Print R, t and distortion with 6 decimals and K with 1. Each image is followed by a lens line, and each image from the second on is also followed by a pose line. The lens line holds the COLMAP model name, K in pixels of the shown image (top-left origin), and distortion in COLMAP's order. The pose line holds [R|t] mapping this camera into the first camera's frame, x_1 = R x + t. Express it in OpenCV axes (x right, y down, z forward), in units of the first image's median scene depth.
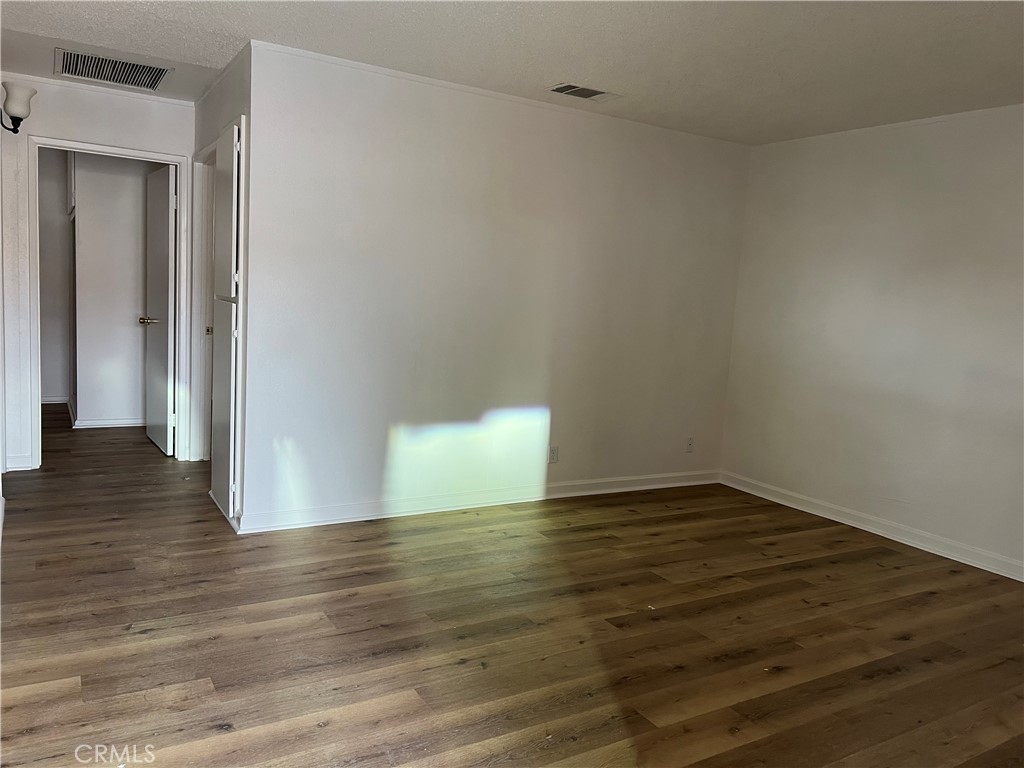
lens RADIAL K [[768.8, 0, 514.5], [0, 768.8, 384.2], [0, 0, 1]] dist [0.050741, -0.046688]
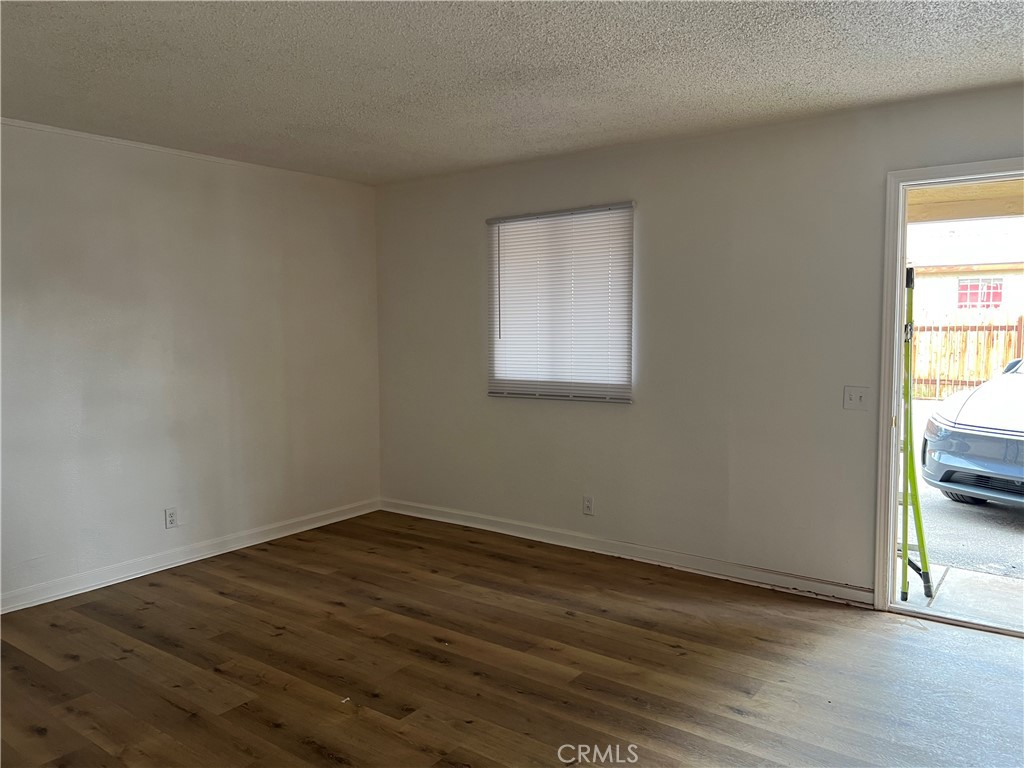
lens RADIAL K [[768.8, 0, 514.2], [0, 768.8, 382.7], [0, 0, 1]] dist [0.050741, -0.046688]
pose [[-0.378387, -0.131422, 0.916270, -0.622948], [0.095292, 0.979080, 0.179783, -0.192367], [-0.920729, 0.155341, -0.357948, 1.040995]]
